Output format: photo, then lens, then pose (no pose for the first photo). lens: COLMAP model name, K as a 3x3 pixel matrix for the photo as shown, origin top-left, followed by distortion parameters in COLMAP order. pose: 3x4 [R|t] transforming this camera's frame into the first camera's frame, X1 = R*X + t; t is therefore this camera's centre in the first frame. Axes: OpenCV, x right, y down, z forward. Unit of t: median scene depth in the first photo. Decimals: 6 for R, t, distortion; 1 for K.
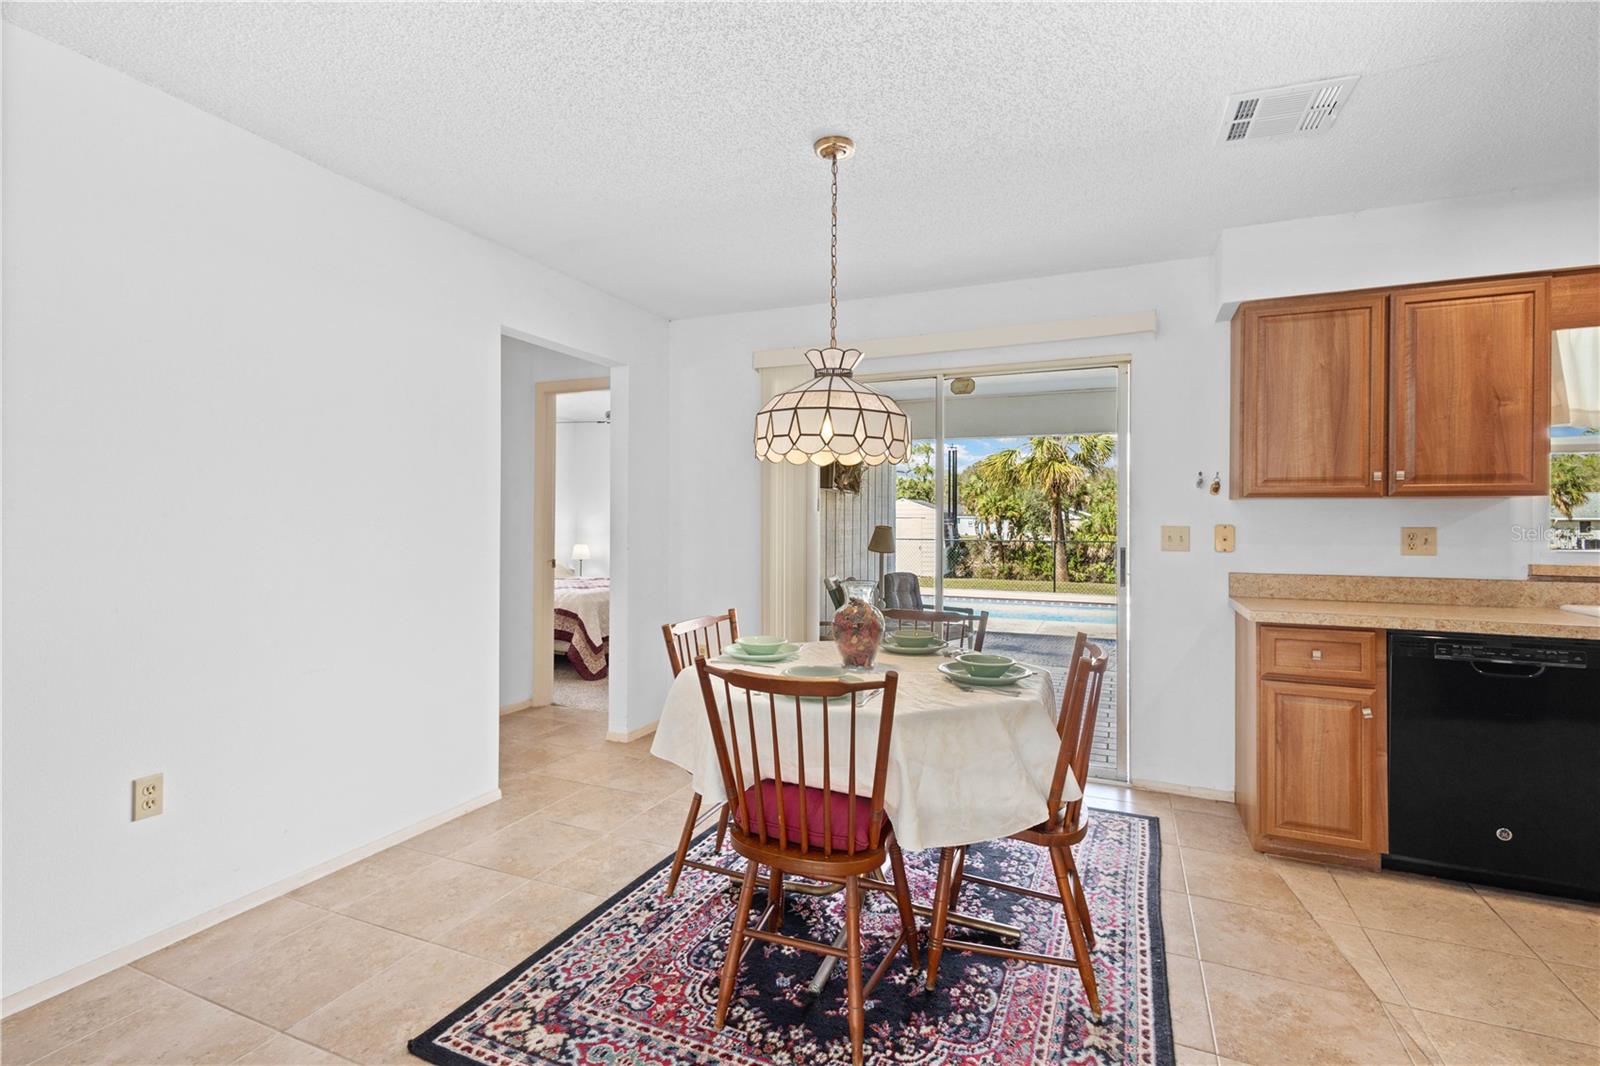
lens RADIAL K [[740.0, 0, 803.0], [0, 740.0, 520.2], [0, 0, 1]] dist [0.006086, -0.000696]
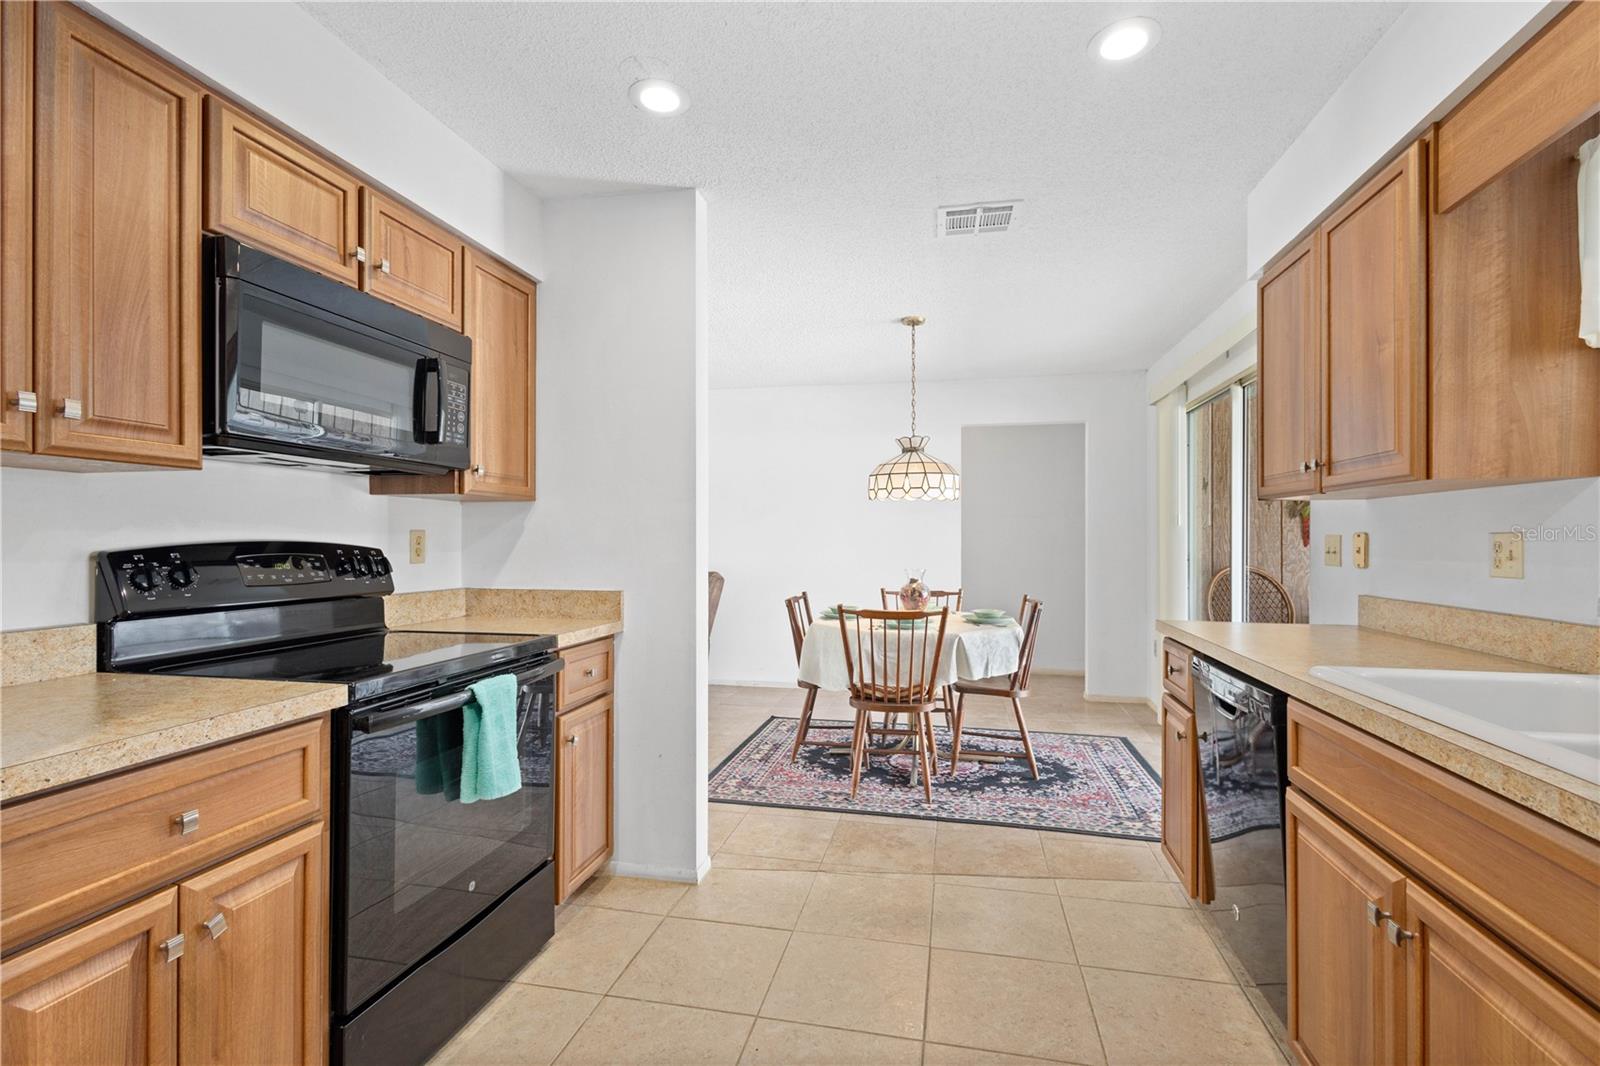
lens RADIAL K [[740.0, 0, 795.2], [0, 740.0, 537.0], [0, 0, 1]] dist [0.006086, -0.000696]
pose [[0.189405, -0.009508, -0.981853, 1.575056], [0.006059, 0.999945, -0.008515, 0.018962], [0.981880, -0.004336, 0.189452, 0.365618]]
